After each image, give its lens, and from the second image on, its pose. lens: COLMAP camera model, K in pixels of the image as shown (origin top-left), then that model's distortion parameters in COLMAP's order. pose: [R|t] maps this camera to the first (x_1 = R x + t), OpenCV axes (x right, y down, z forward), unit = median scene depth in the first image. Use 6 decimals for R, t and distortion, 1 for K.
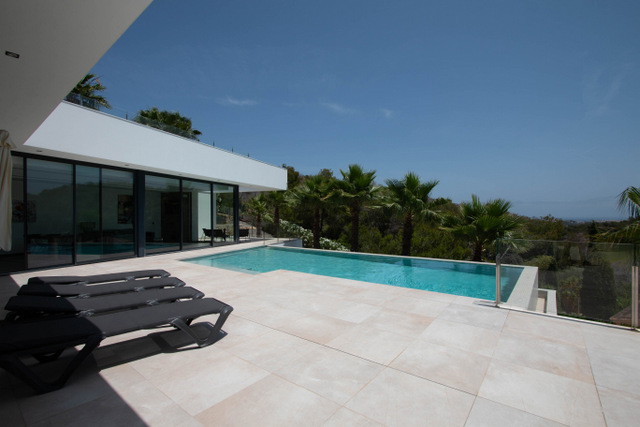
lens RADIAL K [[298.5, 0, 321.5], [0, 298.5, 213.6], [0, 0, 1]] dist [-0.009444, 0.000042]
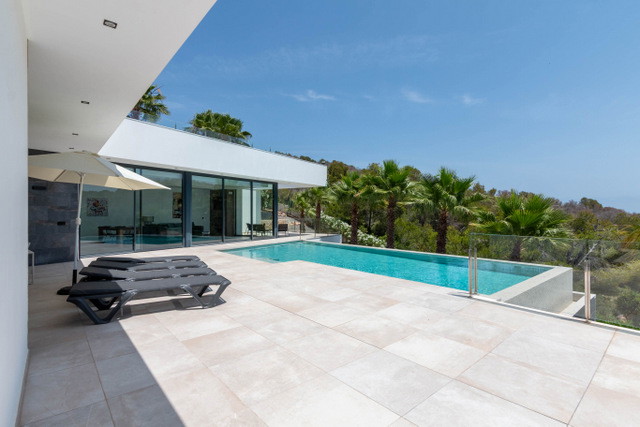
lens RADIAL K [[314.9, 0, 321.1], [0, 314.9, 204.2], [0, 0, 1]] dist [0.014042, -0.000913]
pose [[0.982874, -0.001067, -0.184274, 0.109165], [-0.001901, 0.999871, -0.015931, -0.000999], [0.184268, 0.016009, 0.982746, -0.091934]]
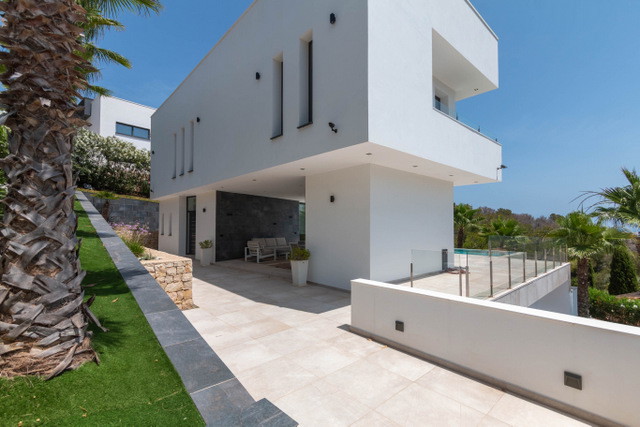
lens RADIAL K [[298.5, 0, 315.4], [0, 298.5, 214.2], [0, 0, 1]] dist [-0.009444, 0.000042]
pose [[0.984434, -0.002138, -0.175739, -0.296076], [-0.002963, 0.999582, -0.028756, -0.021410], [0.175727, 0.028829, 0.984017, -1.056305]]
